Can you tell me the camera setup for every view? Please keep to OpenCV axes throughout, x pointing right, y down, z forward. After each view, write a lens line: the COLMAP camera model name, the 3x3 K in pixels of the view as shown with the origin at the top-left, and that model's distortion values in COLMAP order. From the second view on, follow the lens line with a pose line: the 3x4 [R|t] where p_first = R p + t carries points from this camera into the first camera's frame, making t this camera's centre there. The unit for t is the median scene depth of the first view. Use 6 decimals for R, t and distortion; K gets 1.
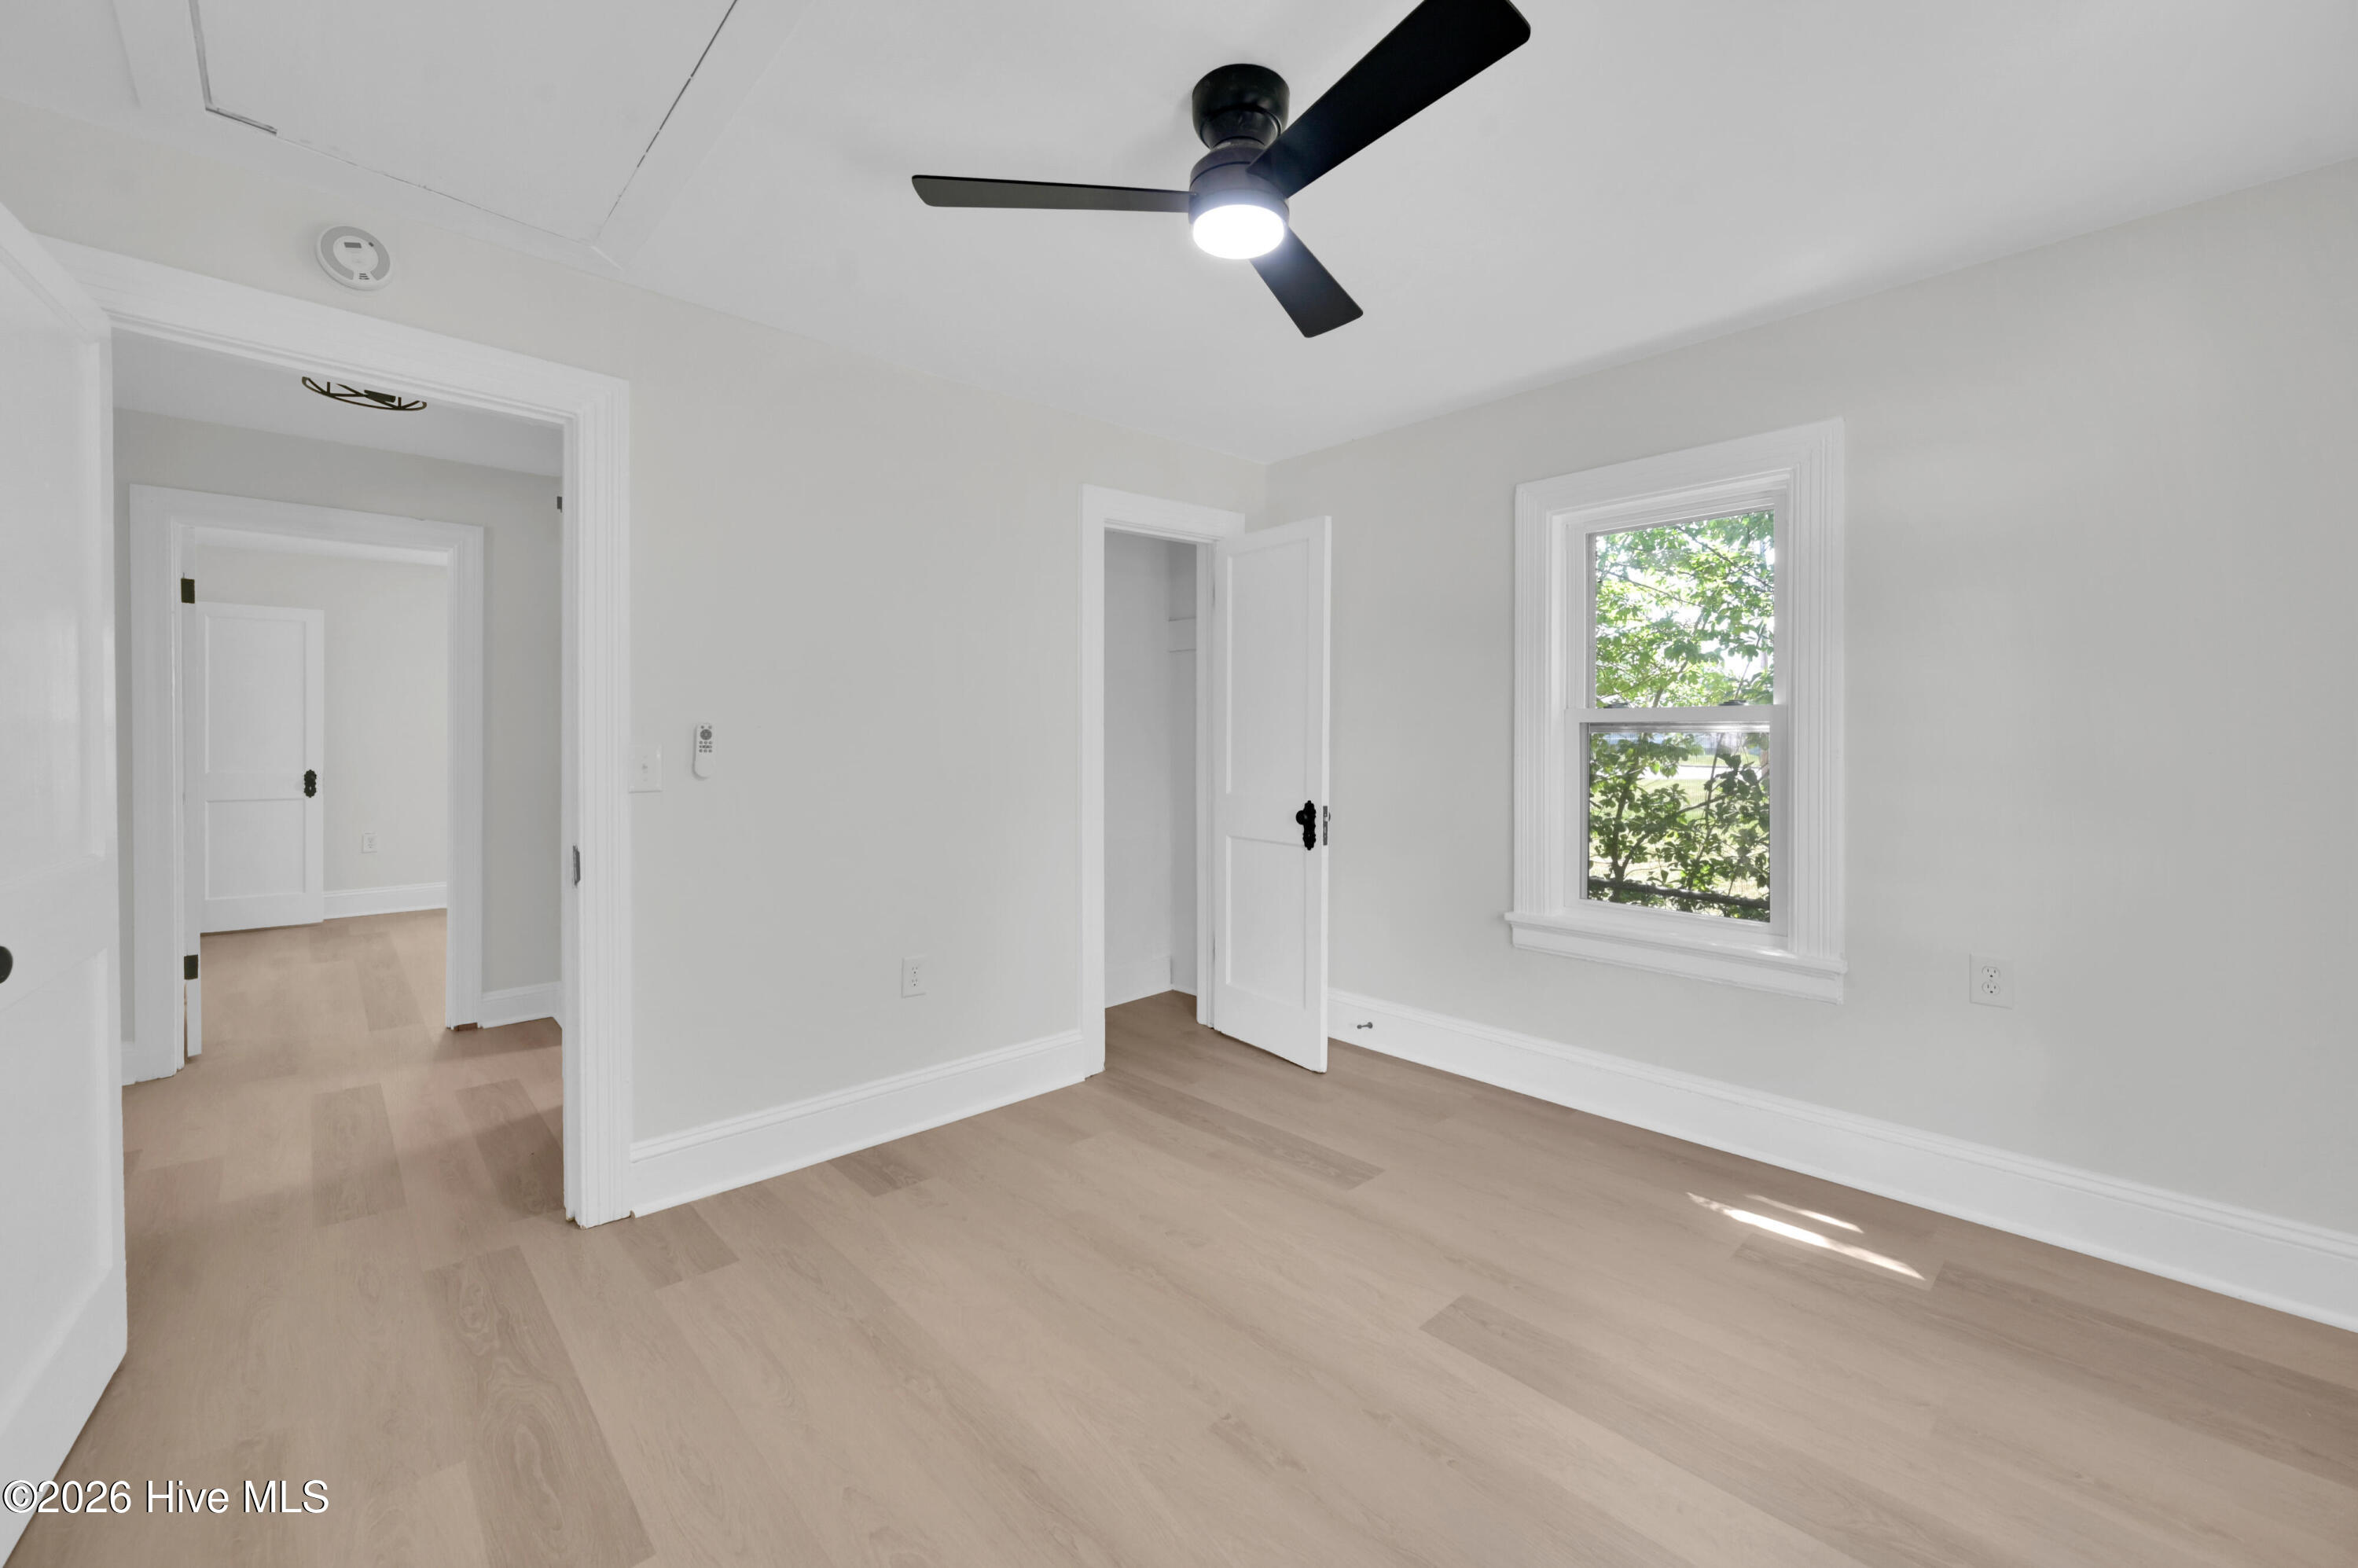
lens RADIAL K [[1027.1, 0, 1193.6], [0, 1027.1, 732.6], [0, 0, 1]] dist [-0.002530, -0.000259]
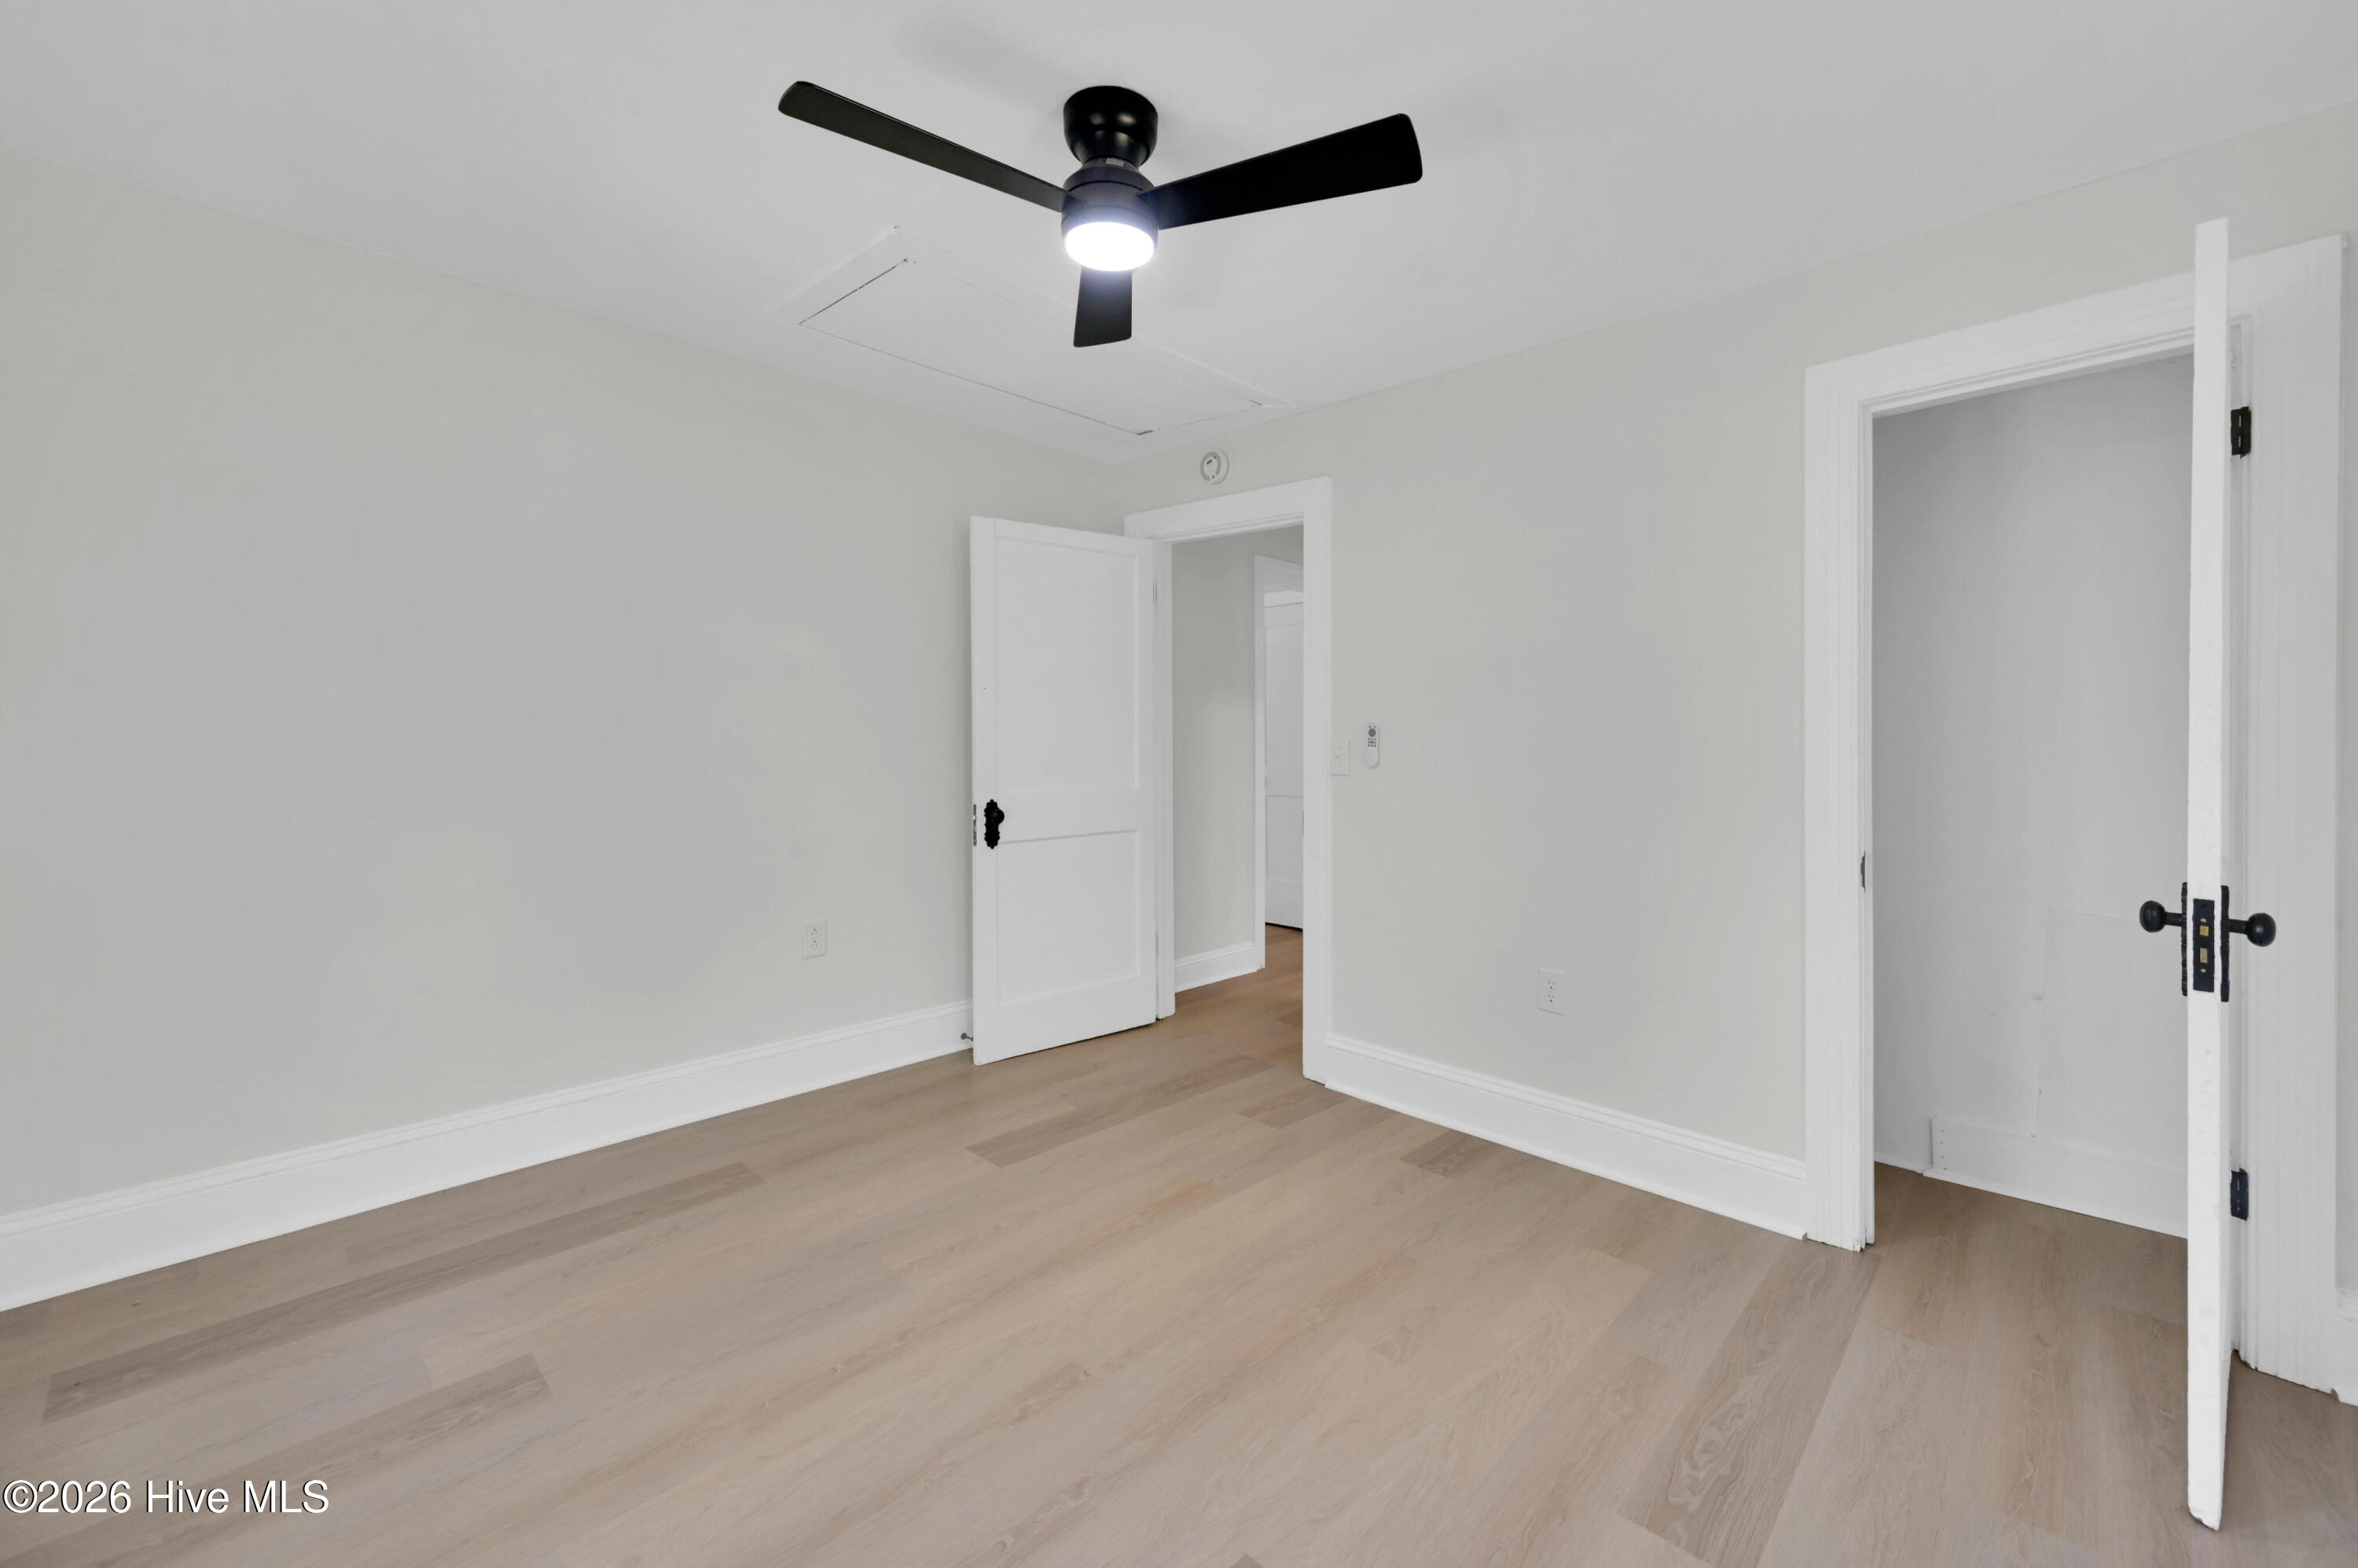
lens RADIAL K [[1027.1, 0, 1193.6], [0, 1027.1, 732.6], [0, 0, 1]] dist [-0.002530, -0.000259]
pose [[-0.027460, 0.002827, -0.999619, 0.765176], [-0.000193, 0.999996, 0.002833, -0.001977], [0.999623, 0.000271, -0.027460, 0.797700]]
